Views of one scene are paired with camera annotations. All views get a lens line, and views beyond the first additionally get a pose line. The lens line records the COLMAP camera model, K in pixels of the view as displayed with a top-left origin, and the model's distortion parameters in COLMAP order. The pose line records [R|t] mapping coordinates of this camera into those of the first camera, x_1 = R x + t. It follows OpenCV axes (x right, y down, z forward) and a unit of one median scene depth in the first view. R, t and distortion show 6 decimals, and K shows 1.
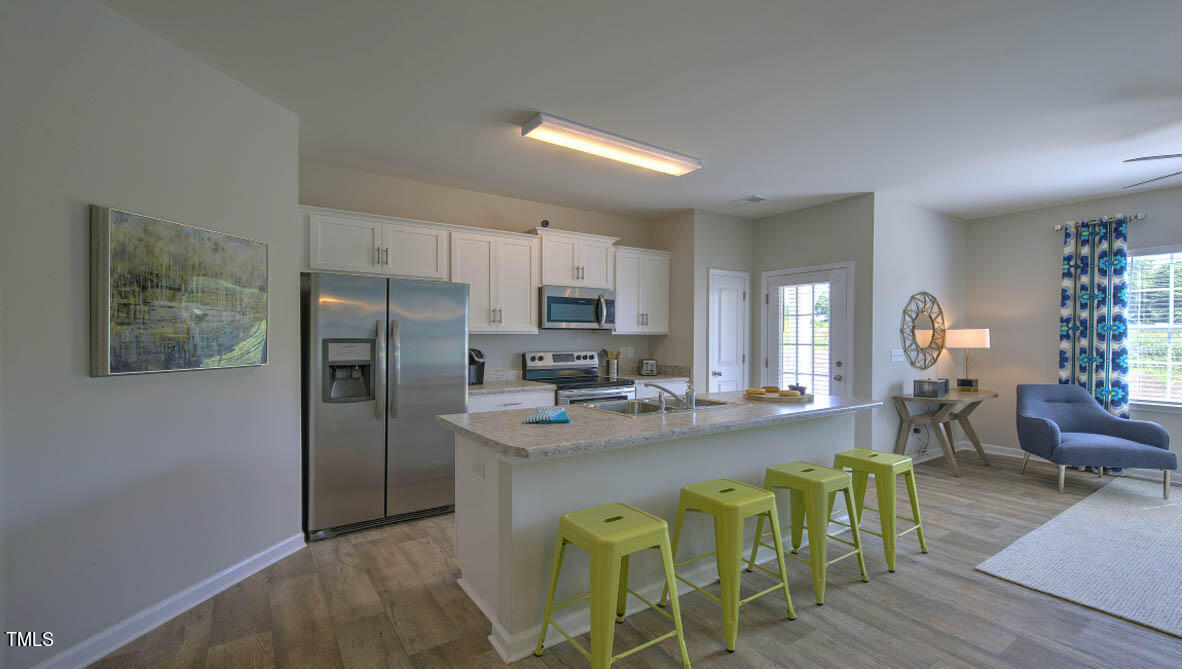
lens RADIAL K [[505.7, 0, 595.9], [0, 505.7, 343.0], [0, 0, 1]] dist [0.000297, 0.000022]
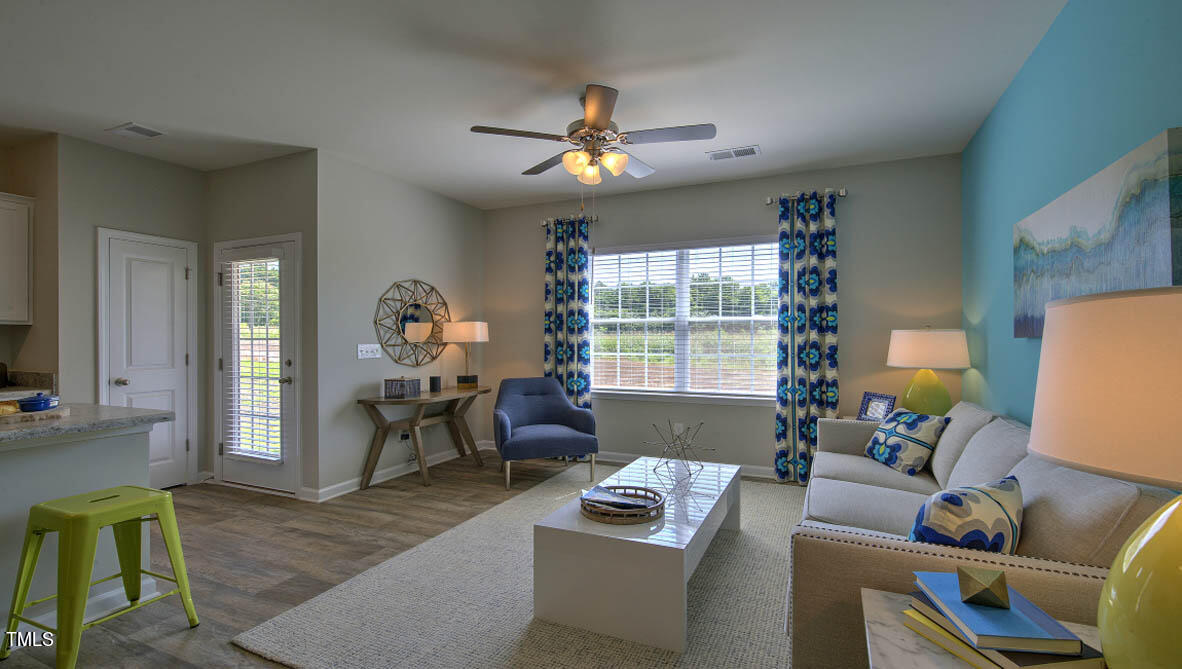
lens RADIAL K [[522.9, 0, 603.3], [0, 522.9, 342.2], [0, 0, 1]] dist [-0.000721, -0.000180]
pose [[0.843878, -0.005282, 0.536509, 0.468656], [0.009710, 0.999938, -0.005429, 0.018853], [-0.536447, 0.009791, 0.843877, 0.050452]]
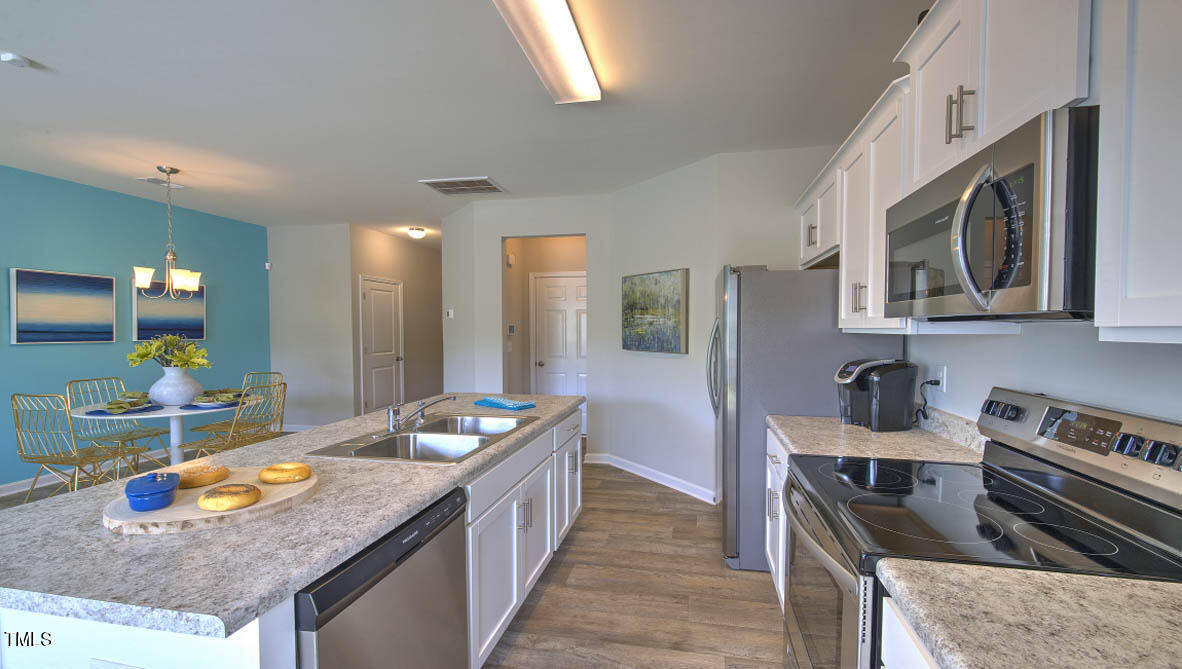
lens RADIAL K [[503.6, 0, 595.5], [0, 503.6, 340.6], [0, 0, 1]] dist [0.002561, -0.000363]
pose [[-0.714750, 0.017044, -0.699173, 0.311625], [-0.010426, 0.999332, 0.035020, -0.023869], [0.699303, 0.032321, -0.714095, 1.078747]]
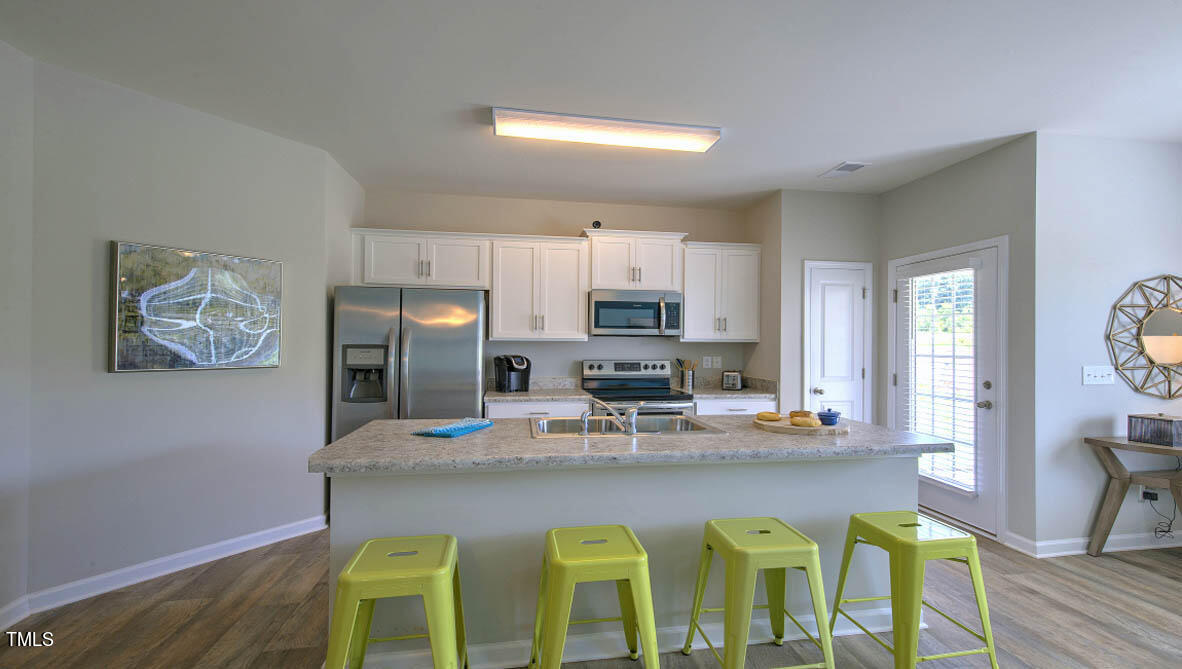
lens RADIAL K [[503.6, 0, 595.5], [0, 503.6, 340.6], [0, 0, 1]] dist [0.002561, -0.000363]
pose [[0.907815, 0.001300, -0.419369, 0.288788], [-0.009845, 0.999786, -0.018212, -0.001639], [0.419255, 0.020662, 0.907633, 0.144643]]
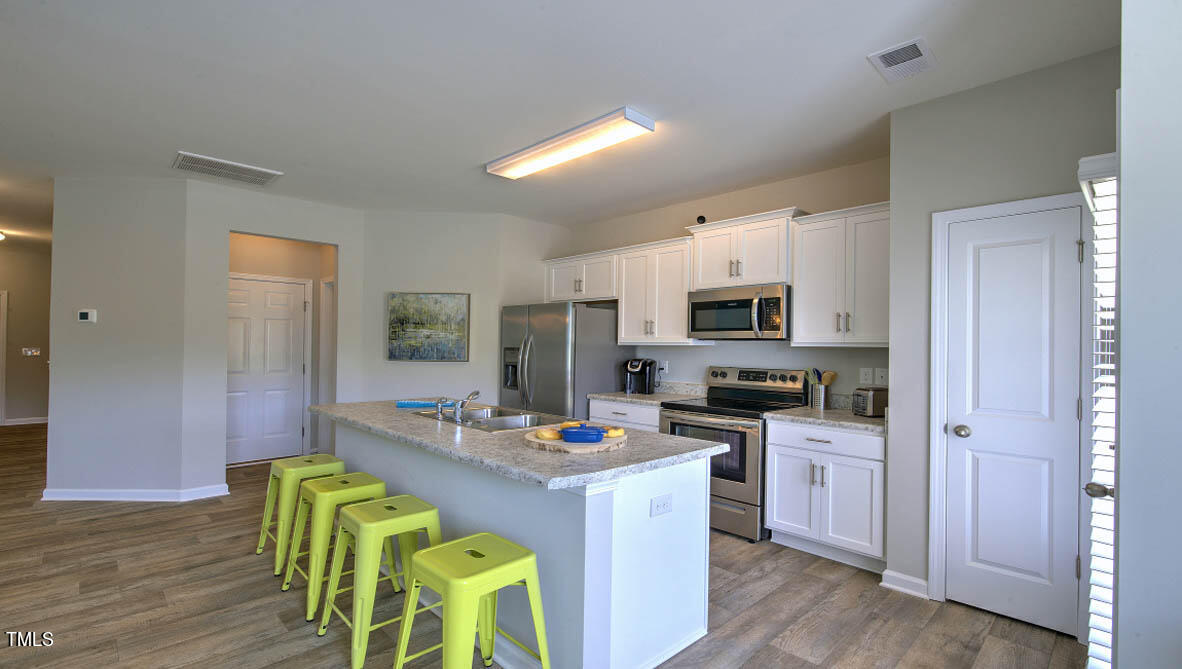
lens RADIAL K [[522.9, 0, 603.3], [0, 522.9, 342.2], [0, 0, 1]] dist [-0.000721, -0.000180]
pose [[0.181621, -0.007222, -0.983342, 0.746138], [-0.024930, 0.999618, -0.011947, -0.008523], [0.983053, 0.026685, 0.181371, 0.662955]]
